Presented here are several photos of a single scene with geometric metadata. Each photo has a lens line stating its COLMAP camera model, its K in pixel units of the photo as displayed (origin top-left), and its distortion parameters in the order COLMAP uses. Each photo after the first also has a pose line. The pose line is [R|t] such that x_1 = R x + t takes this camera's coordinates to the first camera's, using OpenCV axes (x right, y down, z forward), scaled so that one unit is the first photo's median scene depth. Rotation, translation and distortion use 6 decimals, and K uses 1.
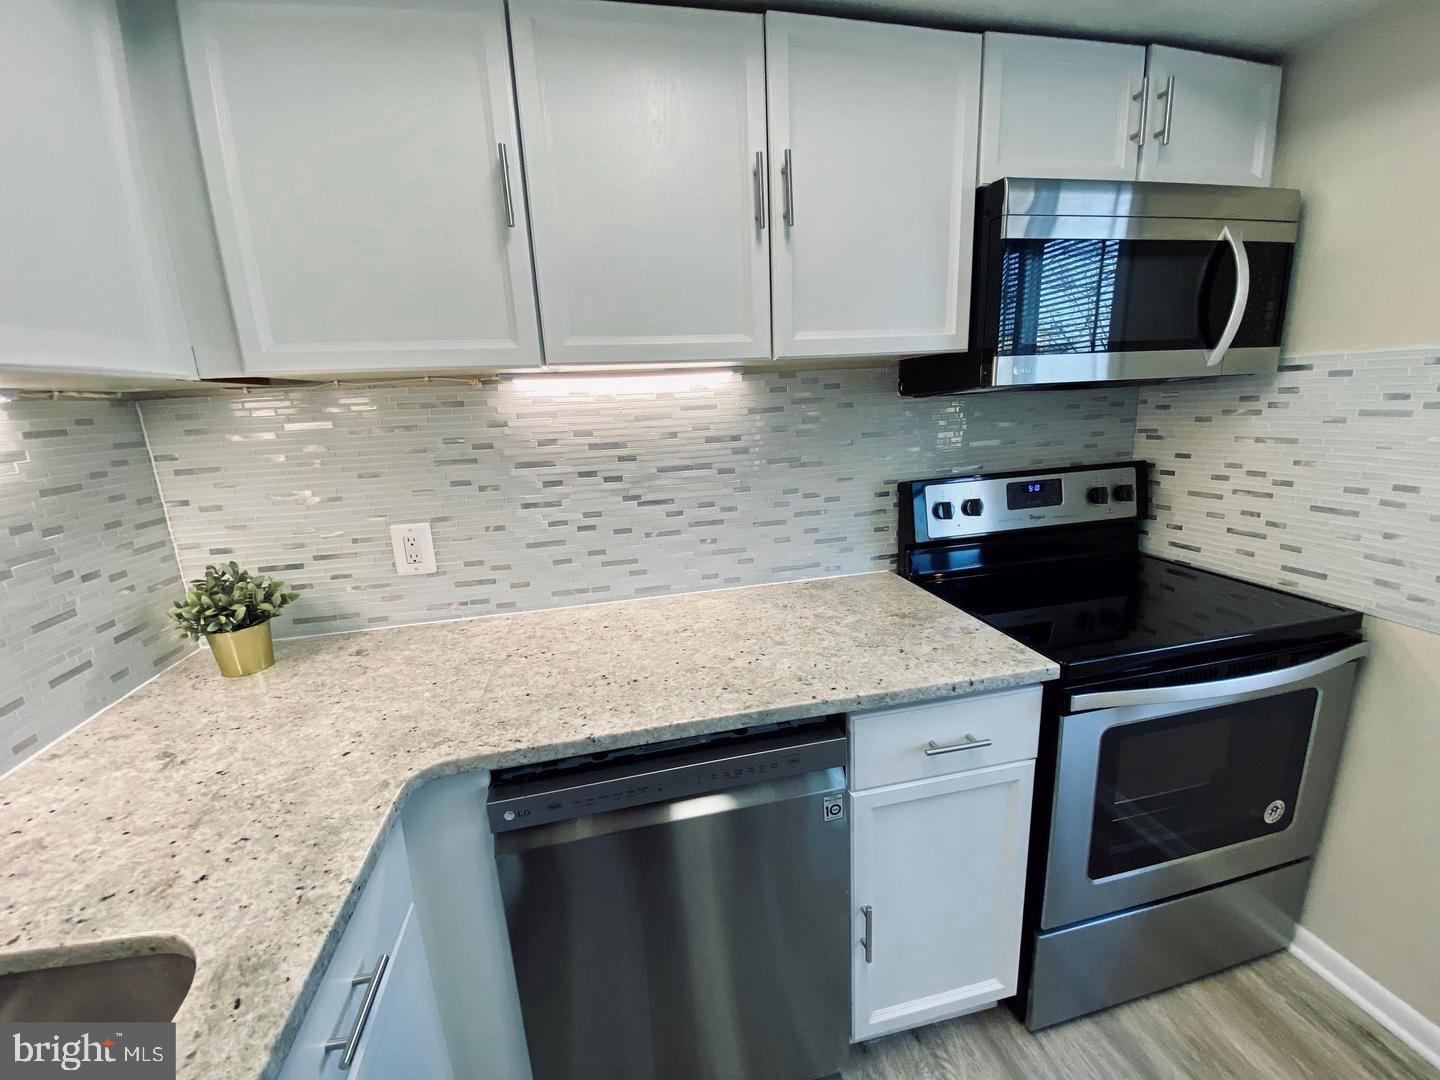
lens RADIAL K [[565.2, 0, 720.0], [0, 565.2, 540.0], [0, 0, 1]] dist [0.007113, -0.016795]
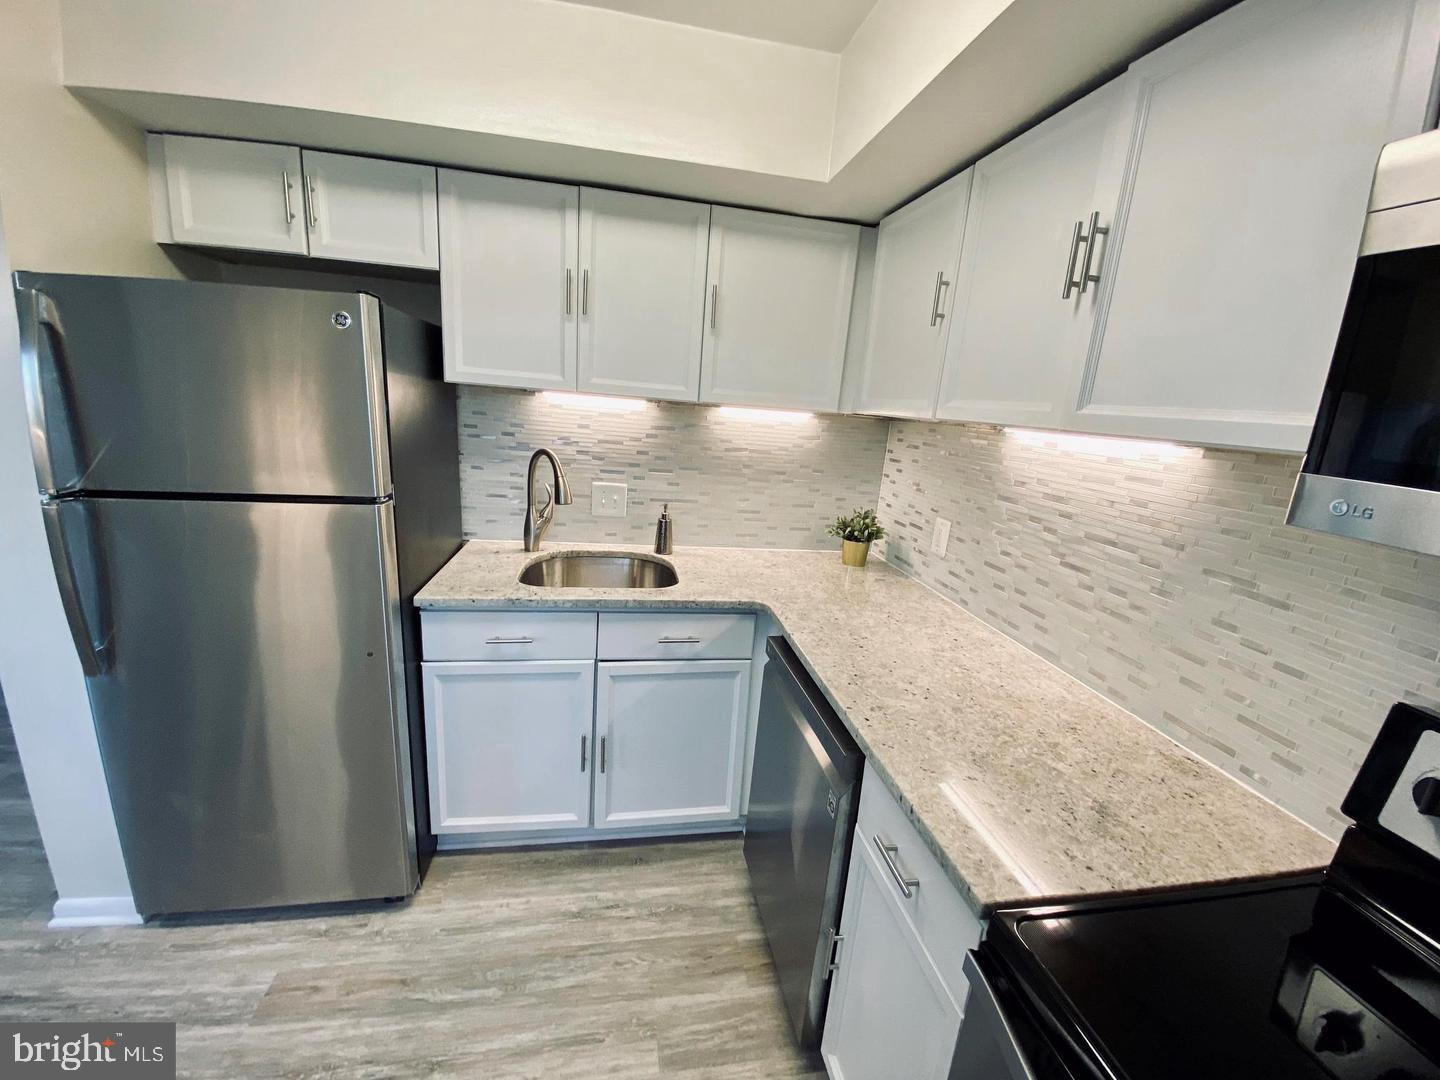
lens RADIAL K [[565.2, 0, 720.0], [0, 565.2, 540.0], [0, 0, 1]] dist [0.007113, -0.016795]
pose [[-0.046481, 0.275056, -0.960304, 0.971023], [-0.301329, 0.912700, 0.276006, -0.230135], [0.952387, 0.302197, 0.040459, 0.467217]]
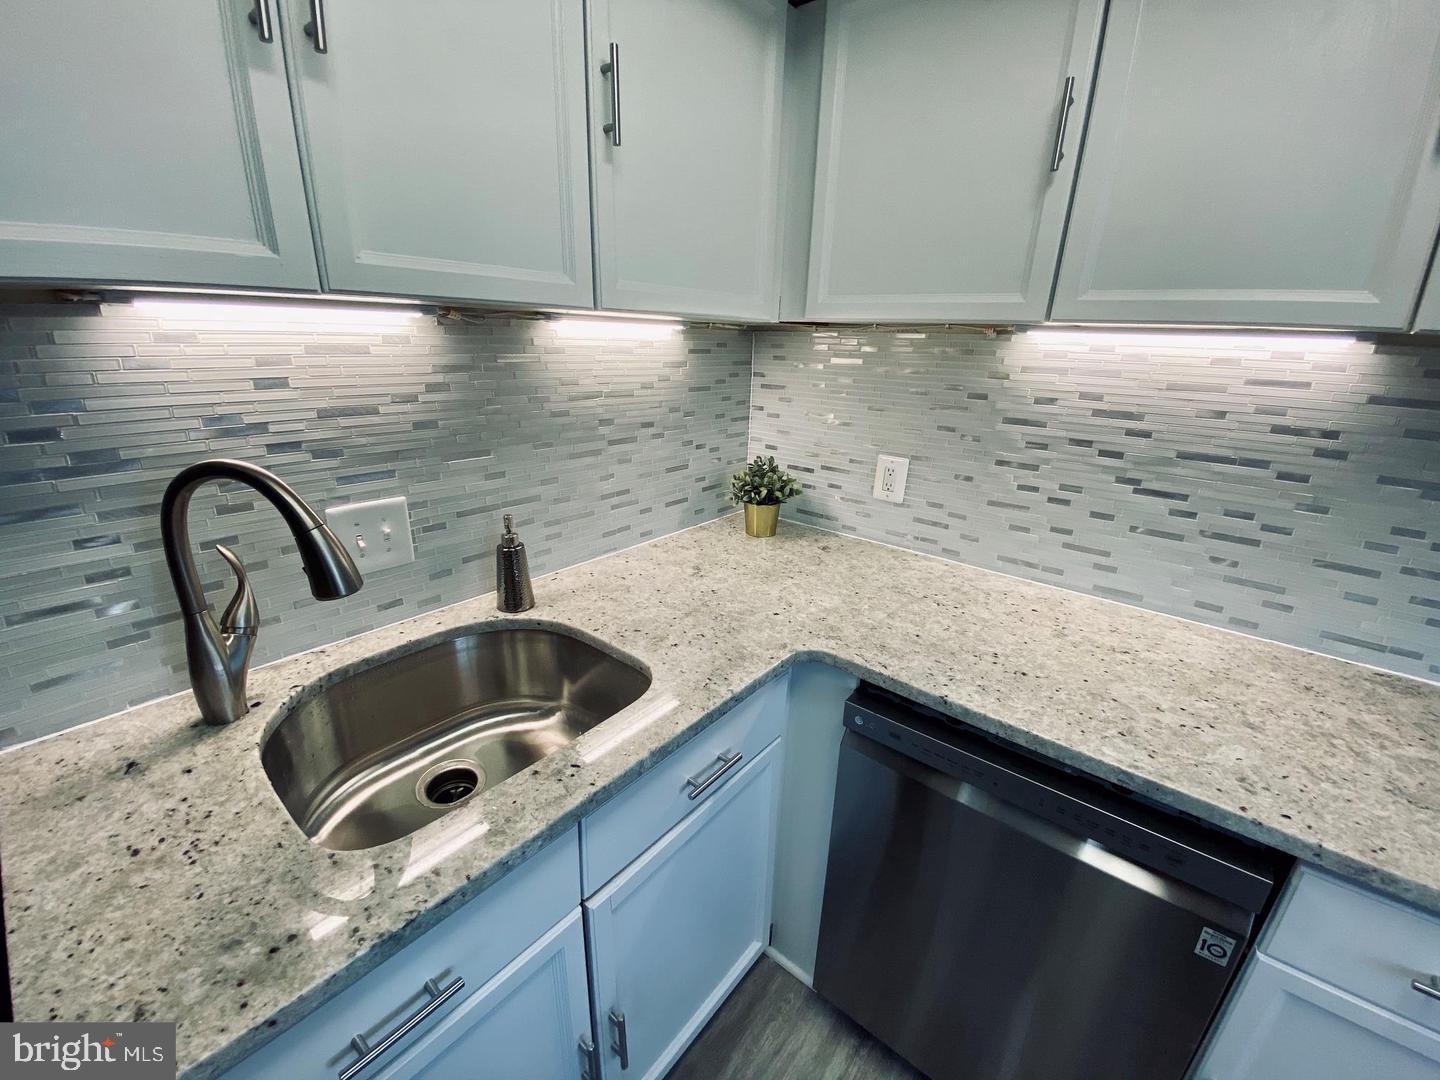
lens RADIAL K [[565.2, 0, 720.0], [0, 565.2, 540.0], [0, 0, 1]] dist [0.007113, -0.016795]
pose [[0.606783, 0.317948, -0.728508, 0.135481], [-0.233892, 0.947358, 0.218650, -0.040358], [0.759677, 0.037719, 0.649206, 0.004313]]
